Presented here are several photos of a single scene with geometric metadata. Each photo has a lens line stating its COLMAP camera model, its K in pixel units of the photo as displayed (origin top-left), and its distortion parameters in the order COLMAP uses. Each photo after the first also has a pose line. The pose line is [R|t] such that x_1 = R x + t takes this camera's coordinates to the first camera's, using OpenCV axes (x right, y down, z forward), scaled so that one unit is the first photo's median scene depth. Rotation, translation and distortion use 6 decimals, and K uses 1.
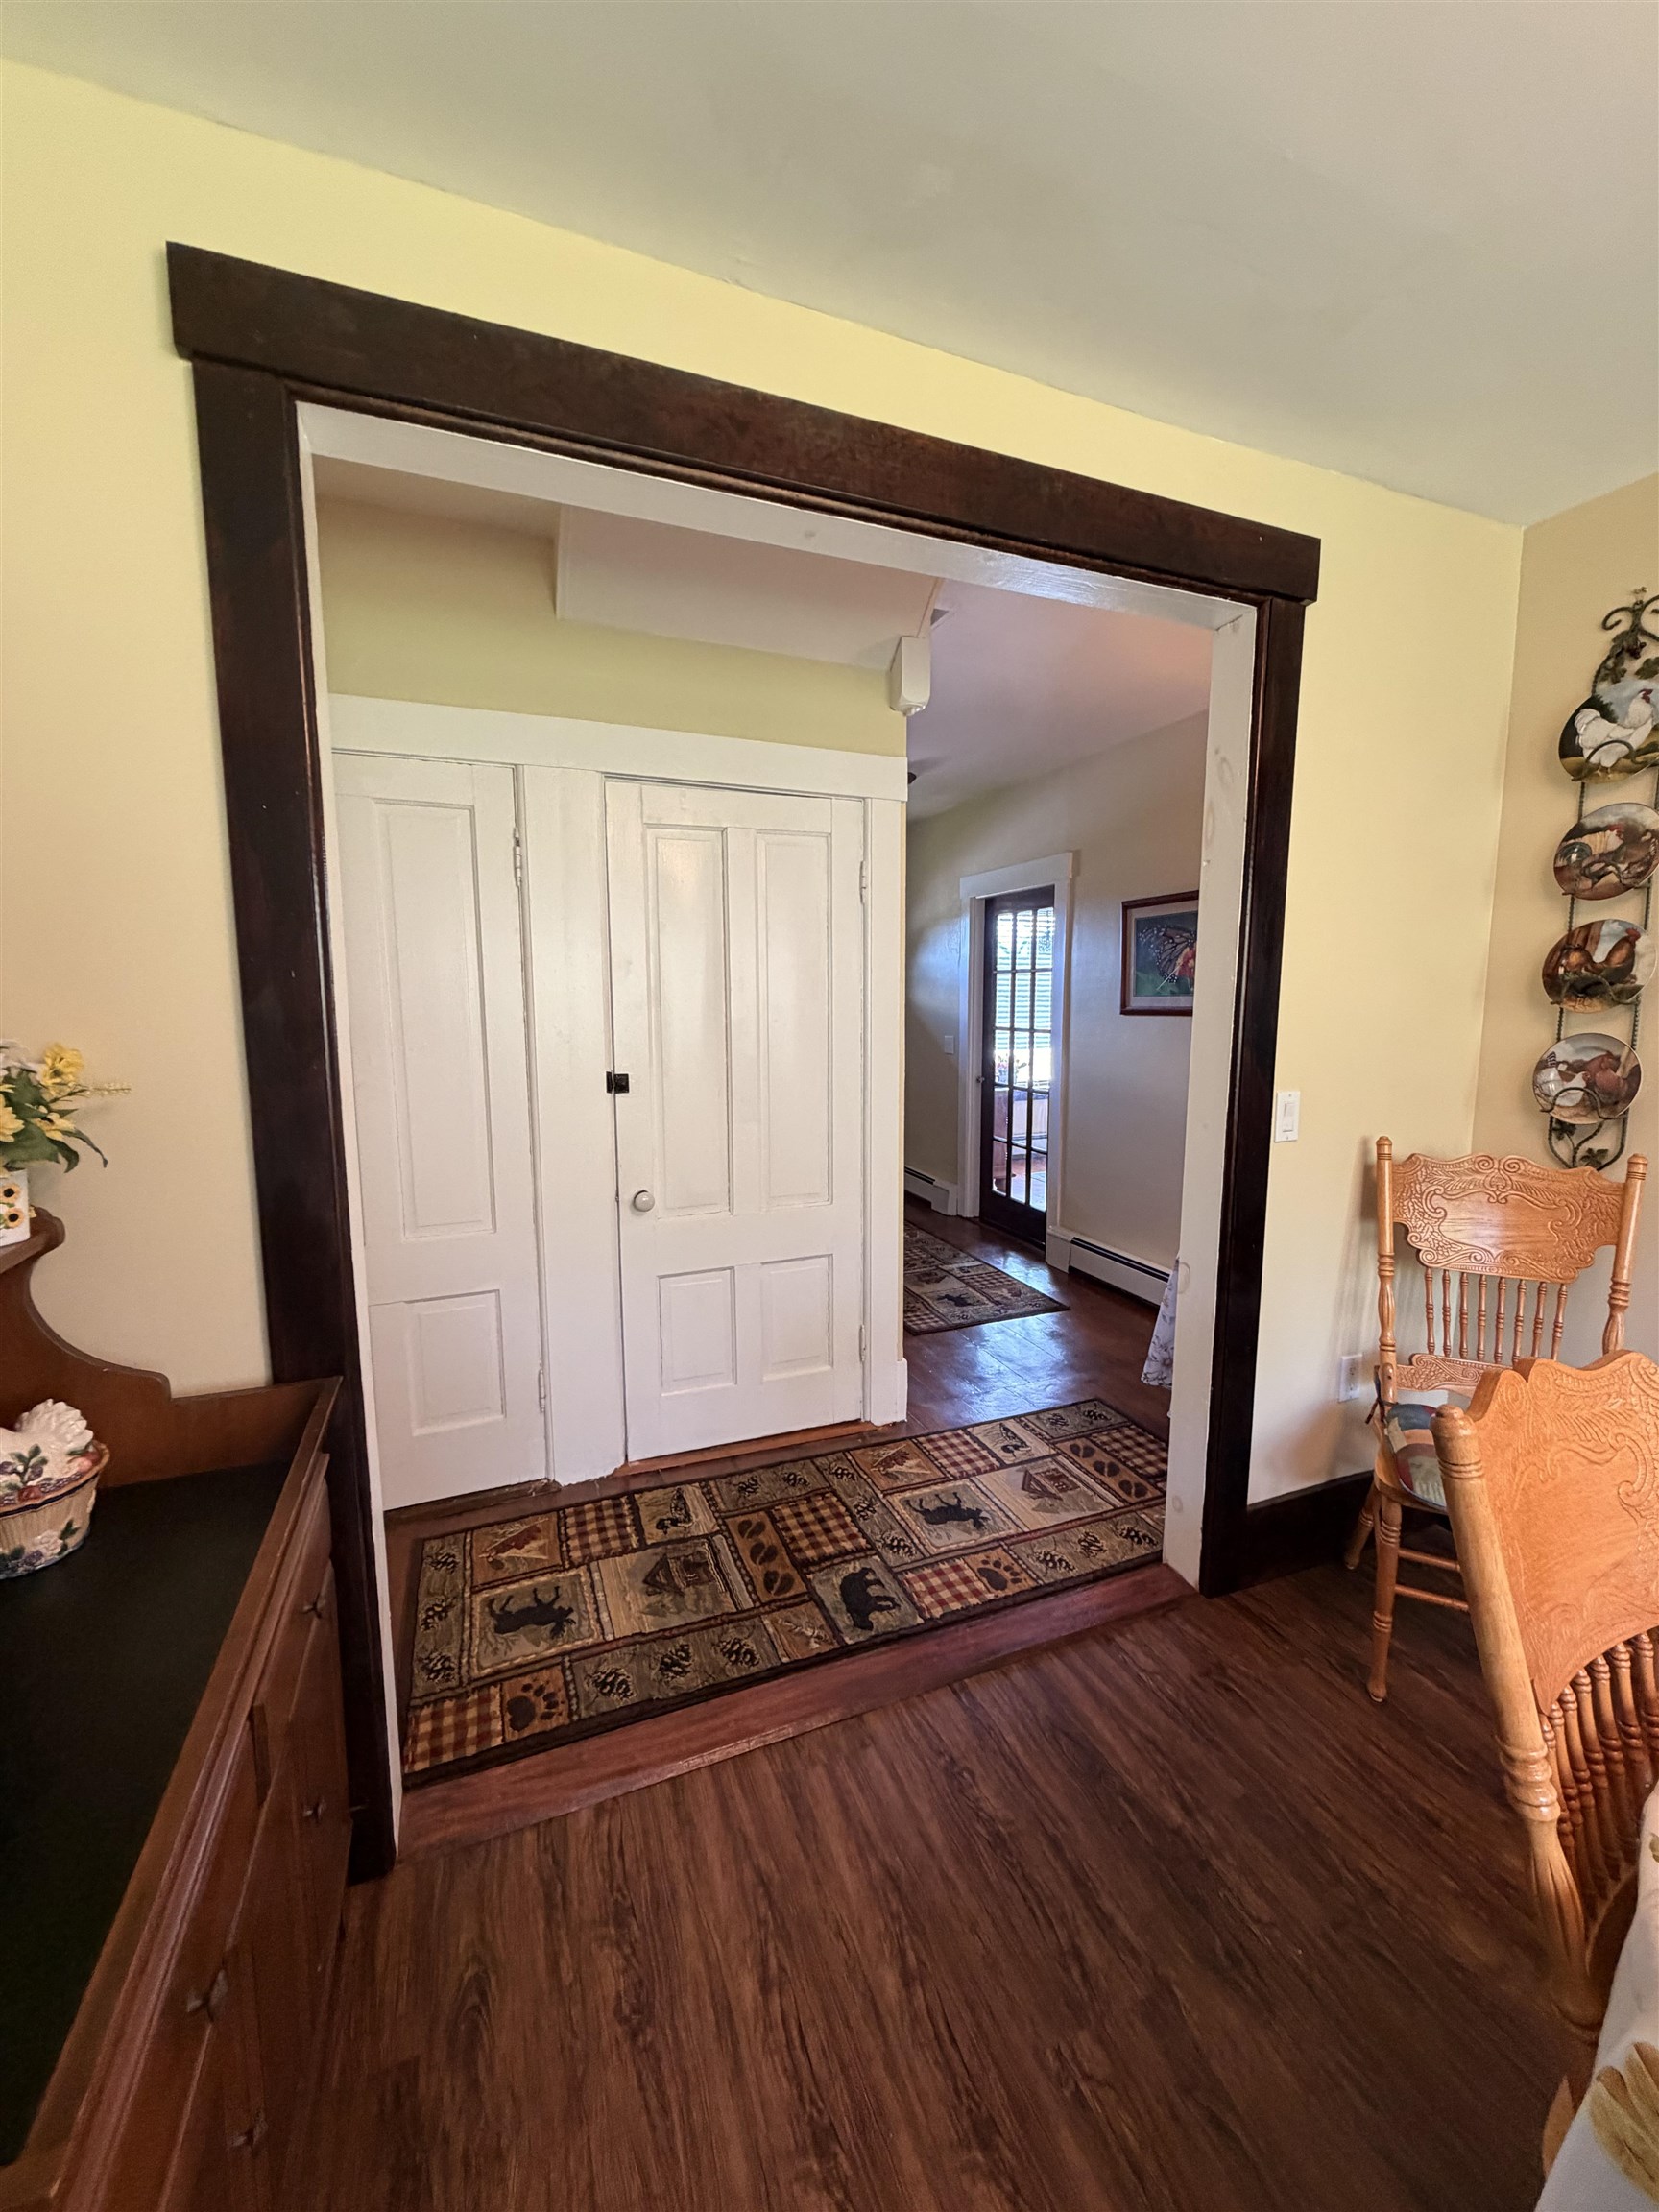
lens RADIAL K [[873.4, 0, 822.7], [0, 873.4, 1102.3], [0, 0, 1]] dist [-0.000594, -0.000060]
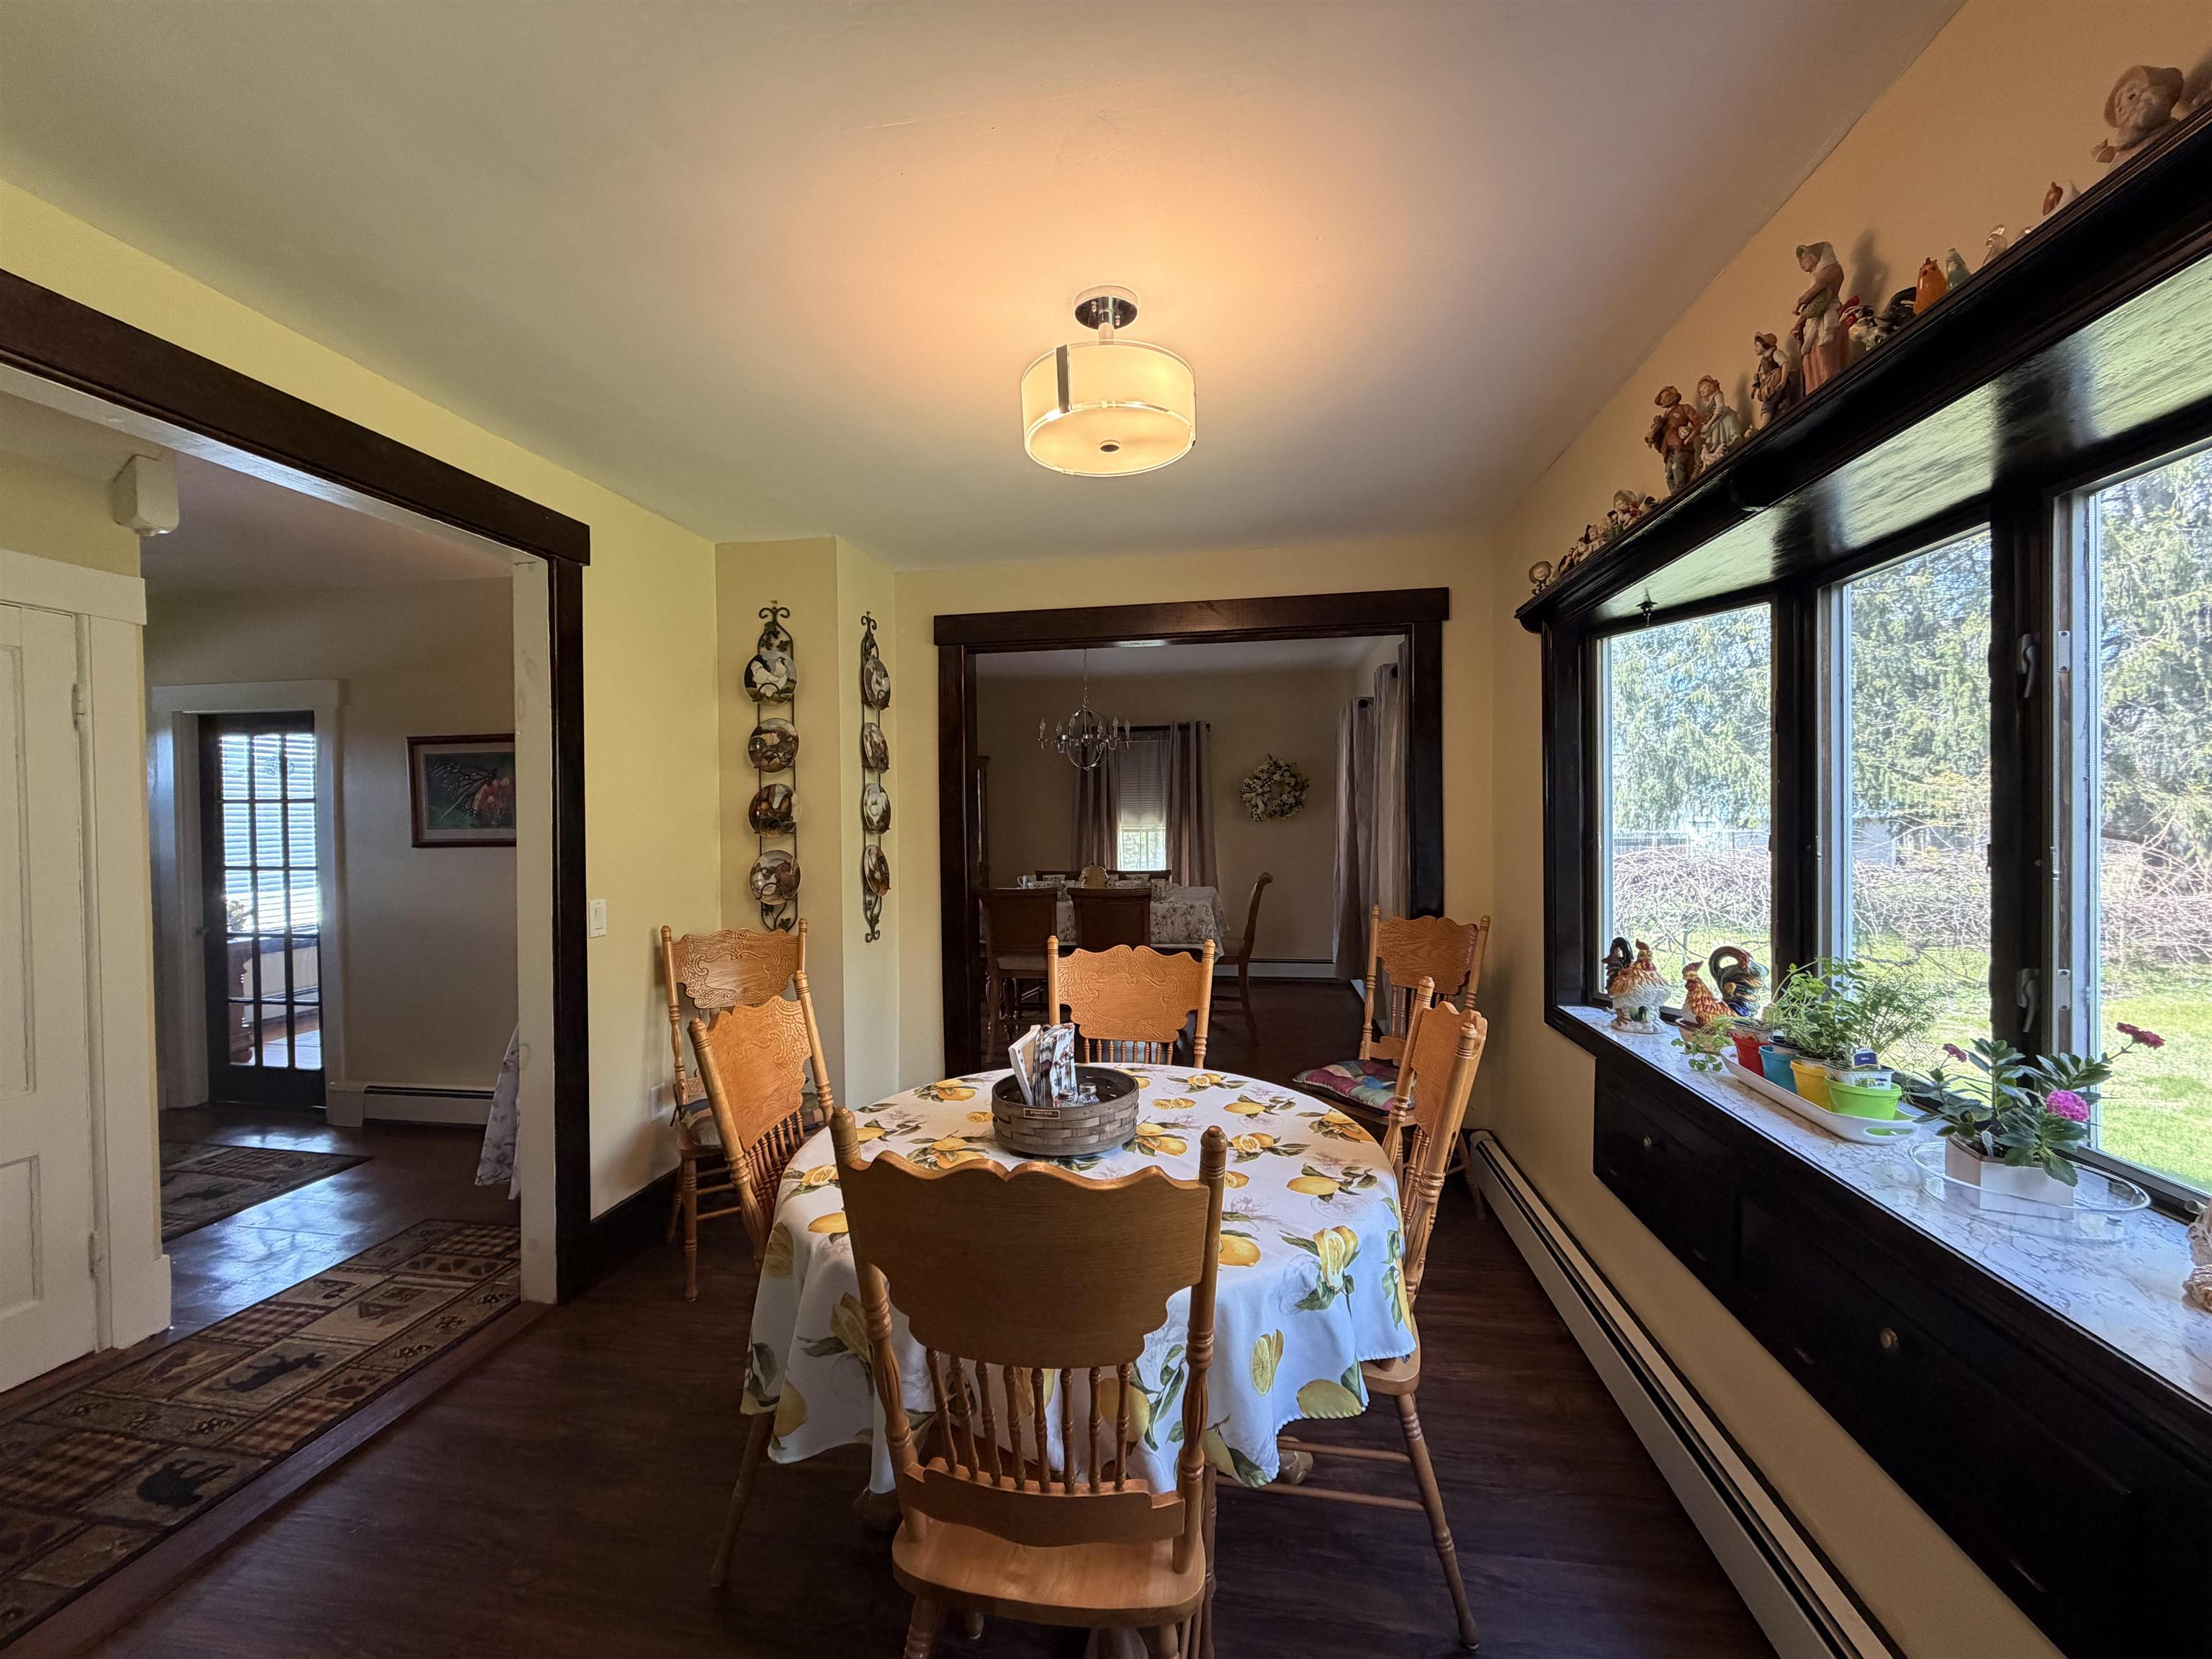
lens RADIAL K [[873.4, 0, 1107.1], [0, 873.4, 830.3], [0, 0, 1]] dist [-0.000594, -0.000060]
pose [[0.508825, -0.015634, 0.860728, -0.225901], [0.110322, 0.992775, -0.047185, 0.030024], [-0.853772, 0.118966, 0.506874, -0.372783]]
